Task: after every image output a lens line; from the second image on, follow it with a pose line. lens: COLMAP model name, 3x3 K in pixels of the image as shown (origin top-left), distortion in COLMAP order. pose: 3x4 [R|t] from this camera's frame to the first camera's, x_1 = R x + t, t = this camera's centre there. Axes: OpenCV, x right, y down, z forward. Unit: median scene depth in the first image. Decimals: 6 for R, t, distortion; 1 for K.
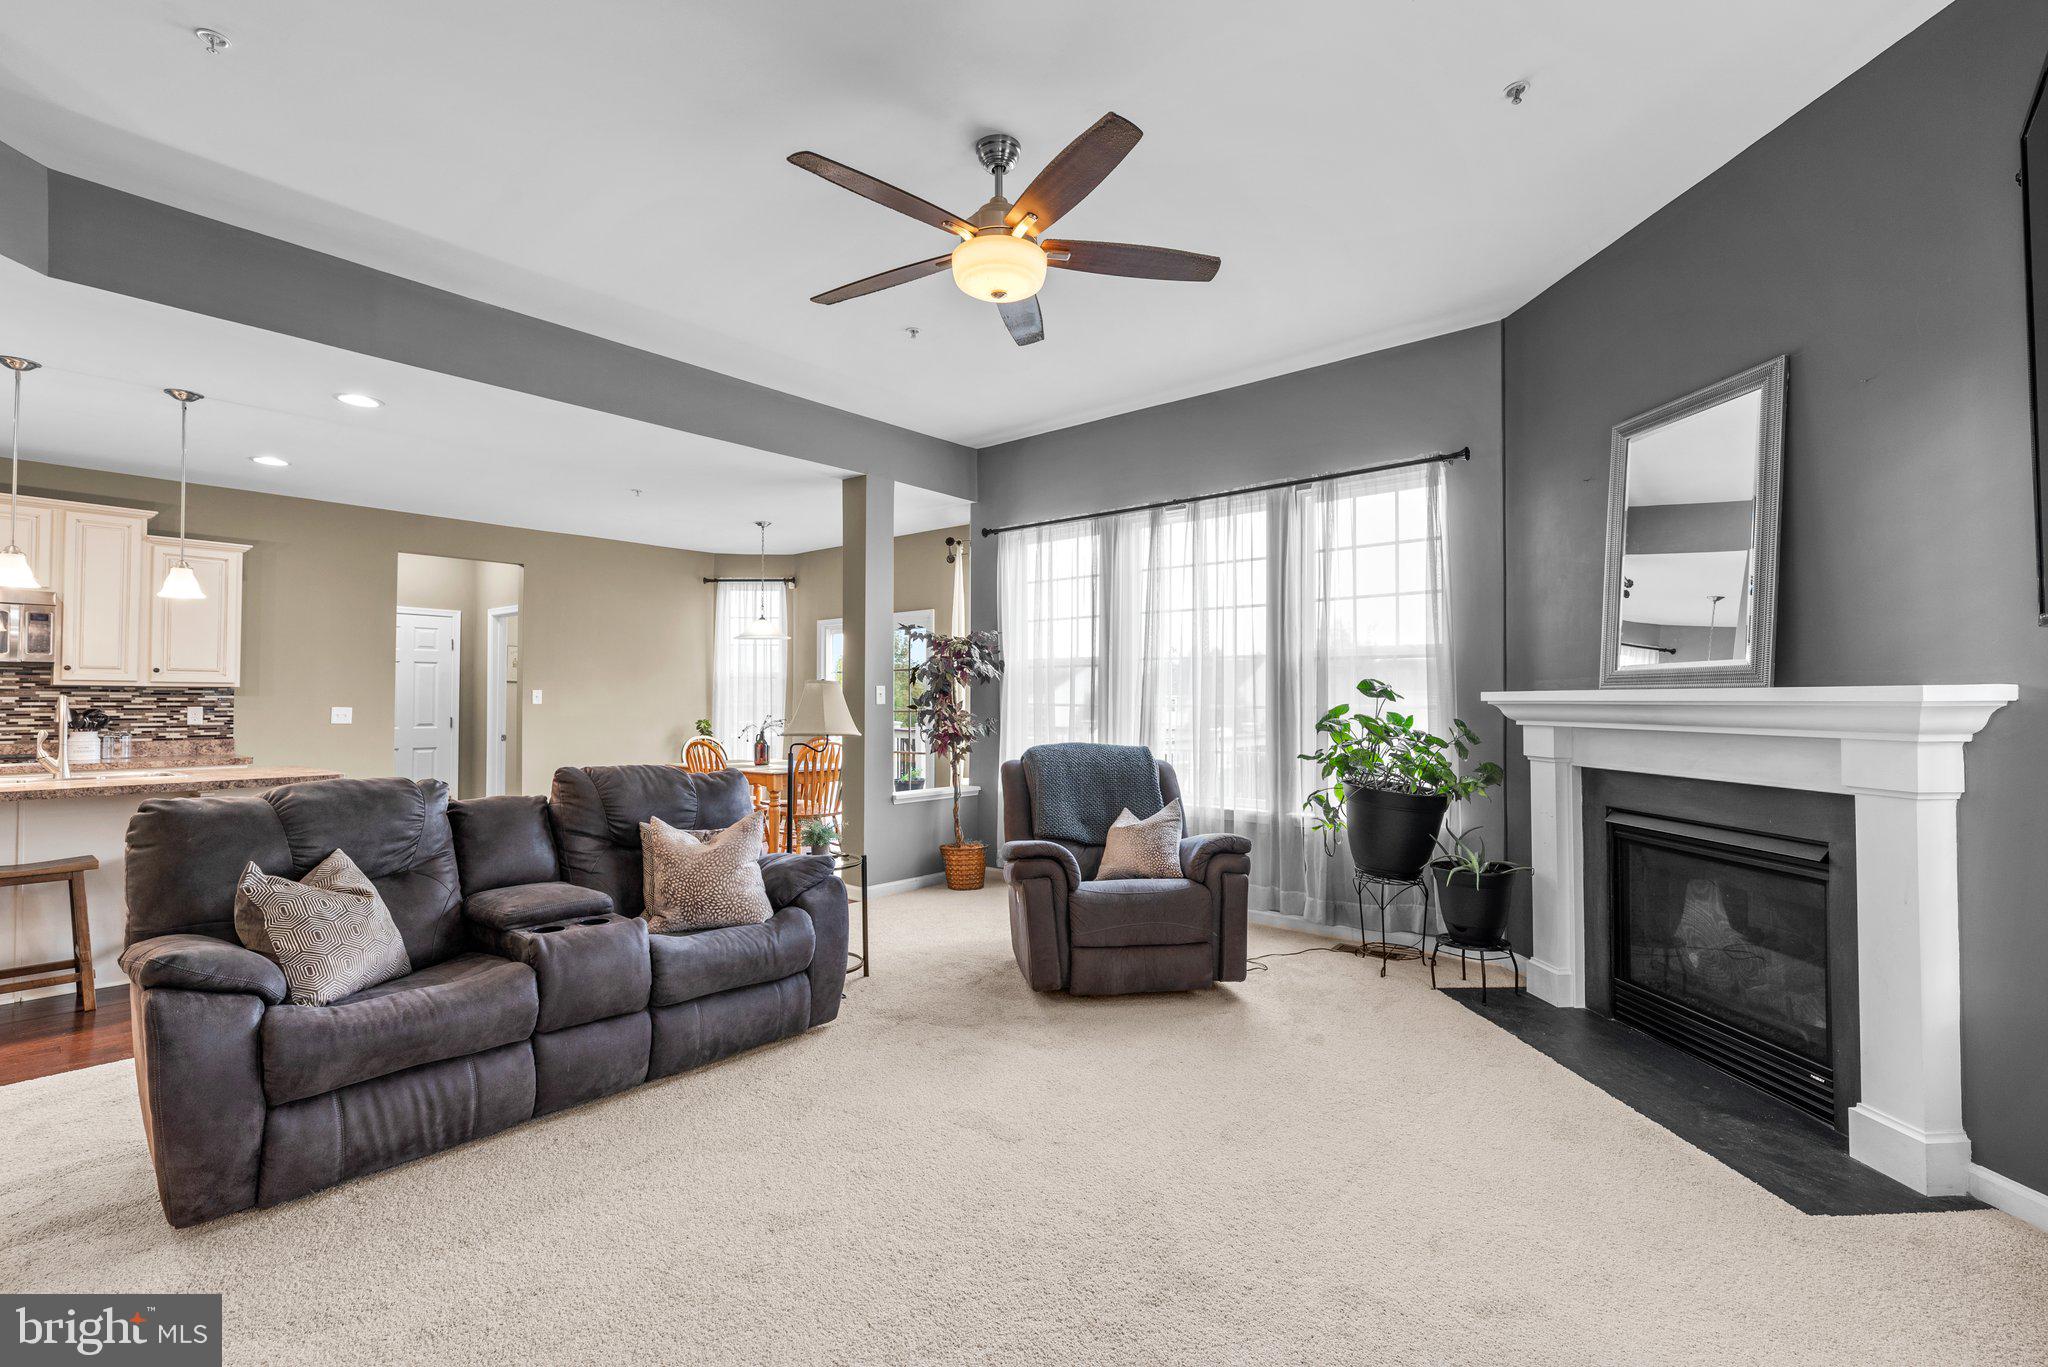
lens RADIAL K [[907.2, 0, 1035.1], [0, 907.2, 683.6], [0, 0, 1]] dist [0.001428, 0.000557]
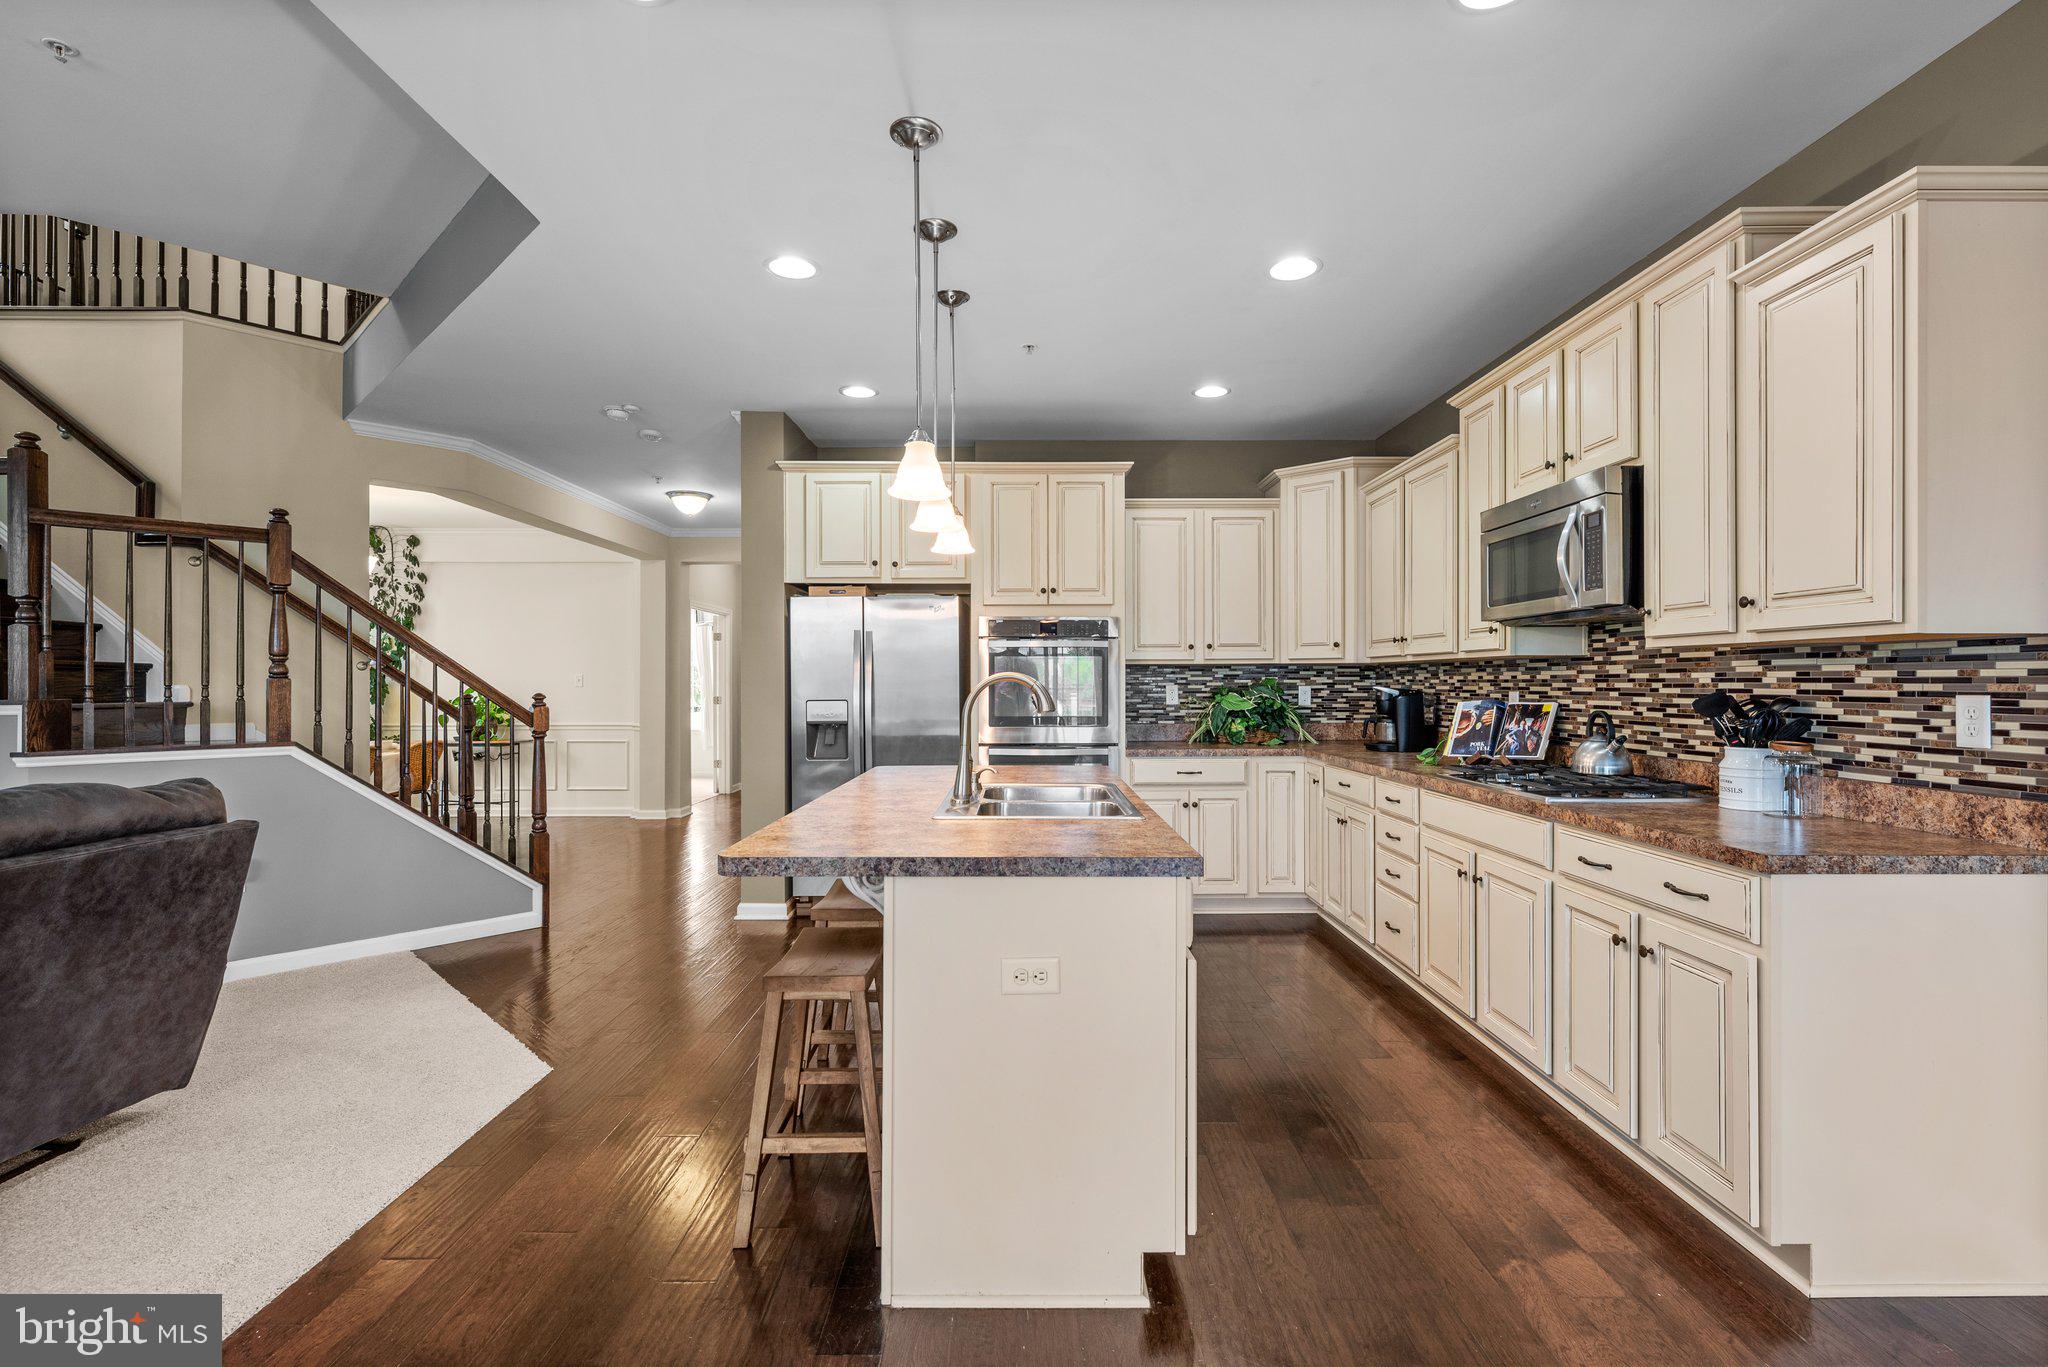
lens RADIAL K [[925.2, 0, 1031.9], [0, 925.2, 681.8], [0, 0, 1]] dist [0.002724, -0.000389]
pose [[-0.758505, -0.001068, -0.651666, -0.516651], [0.013726, 0.999751, -0.017614, 0.025842], [0.651522, -0.022305, -0.758301, 1.229407]]
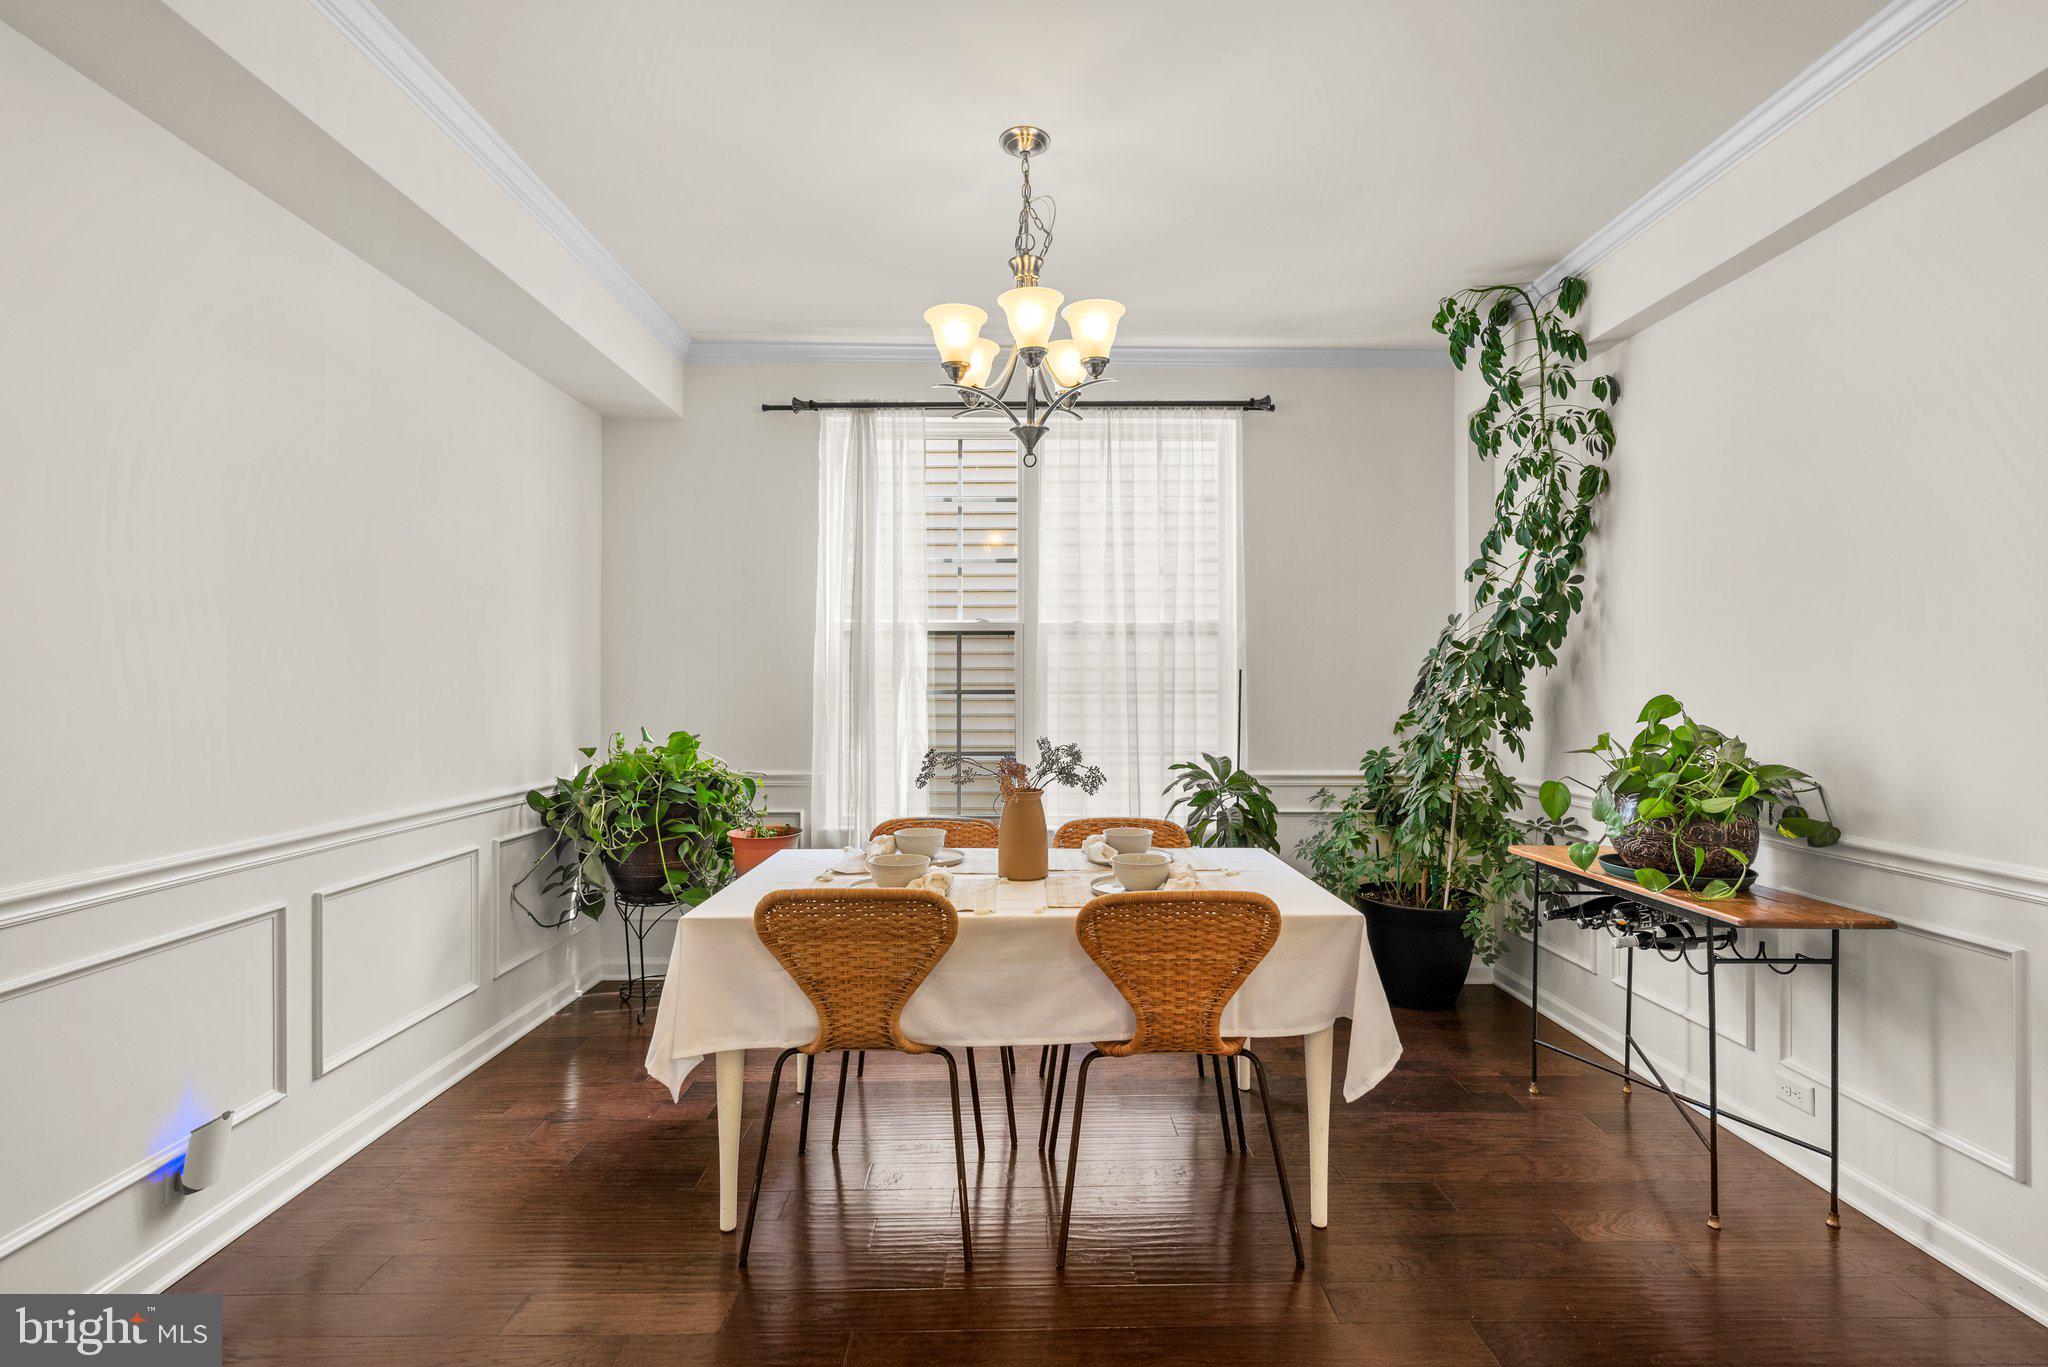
lens RADIAL K [[909.7, 0, 1030.5], [0, 909.7, 686.2], [0, 0, 1]] dist [0.000266, -0.000620]
pose [[-0.660453, -0.000818, 0.750867, -0.985079], [-0.016123, 0.999784, -0.013091, -0.001241], [-0.750694, -0.020752, -0.660323, -0.135542]]
